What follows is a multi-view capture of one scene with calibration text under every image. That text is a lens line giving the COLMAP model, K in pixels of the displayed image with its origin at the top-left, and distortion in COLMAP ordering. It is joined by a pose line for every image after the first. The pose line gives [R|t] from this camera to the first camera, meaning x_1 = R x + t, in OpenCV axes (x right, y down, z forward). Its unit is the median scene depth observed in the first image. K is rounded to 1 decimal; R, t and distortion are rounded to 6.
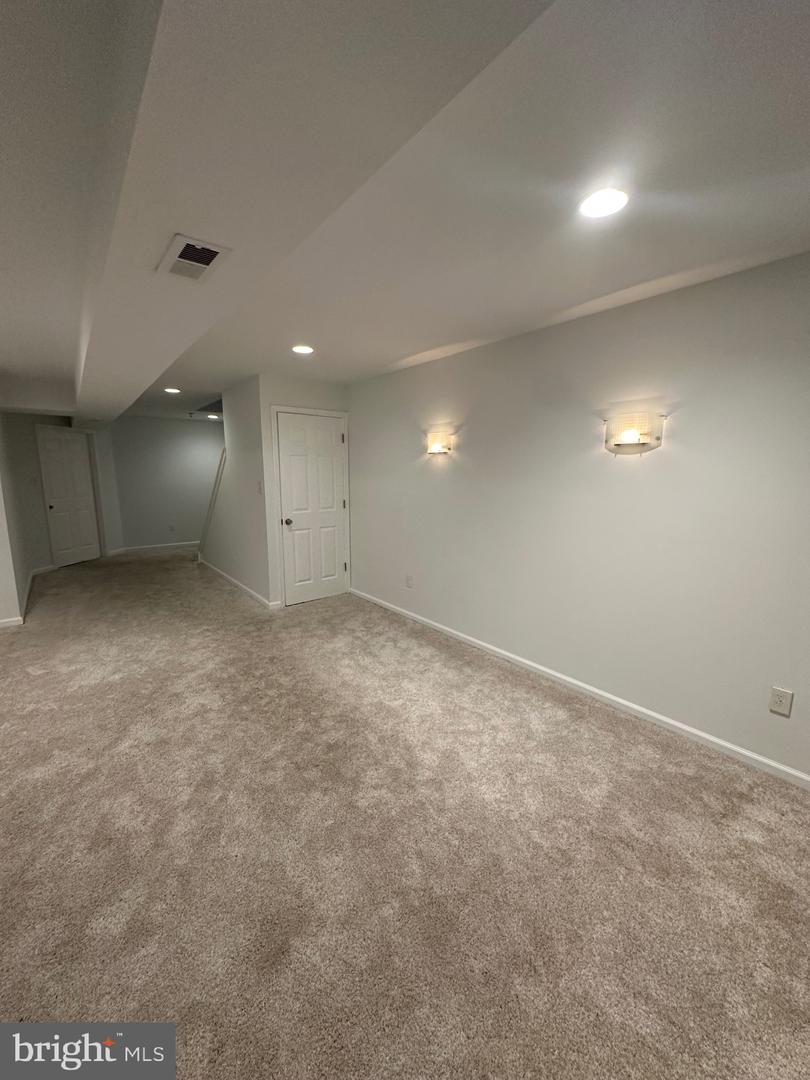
lens RADIAL K [[429.8, 0, 405.0], [0, 429.8, 540.0], [0, 0, 1]] dist [-0.002450, 0.000111]
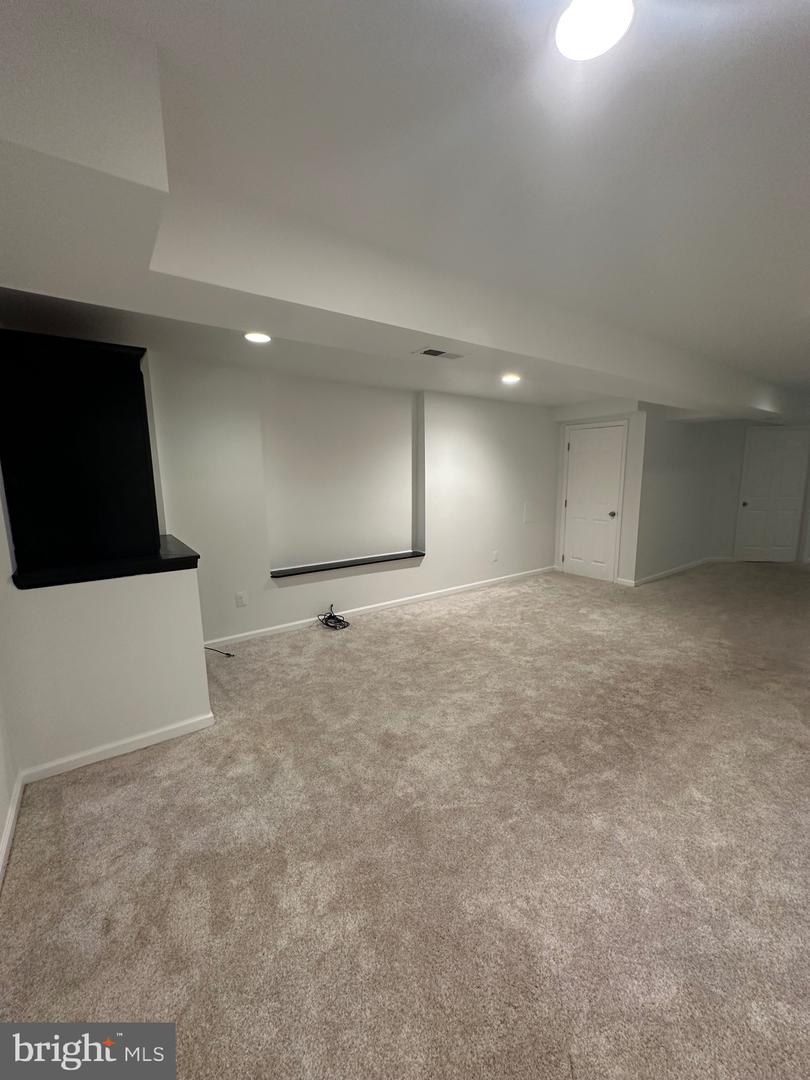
lens RADIAL K [[429.8, 0, 405.0], [0, 429.8, 540.0], [0, 0, 1]] dist [-0.002450, 0.000111]
pose [[-0.046388, 0.153297, -0.987091, 0.528310], [-0.148759, 0.976076, 0.158578, -0.061777], [0.987785, 0.154195, -0.022474, 0.389579]]
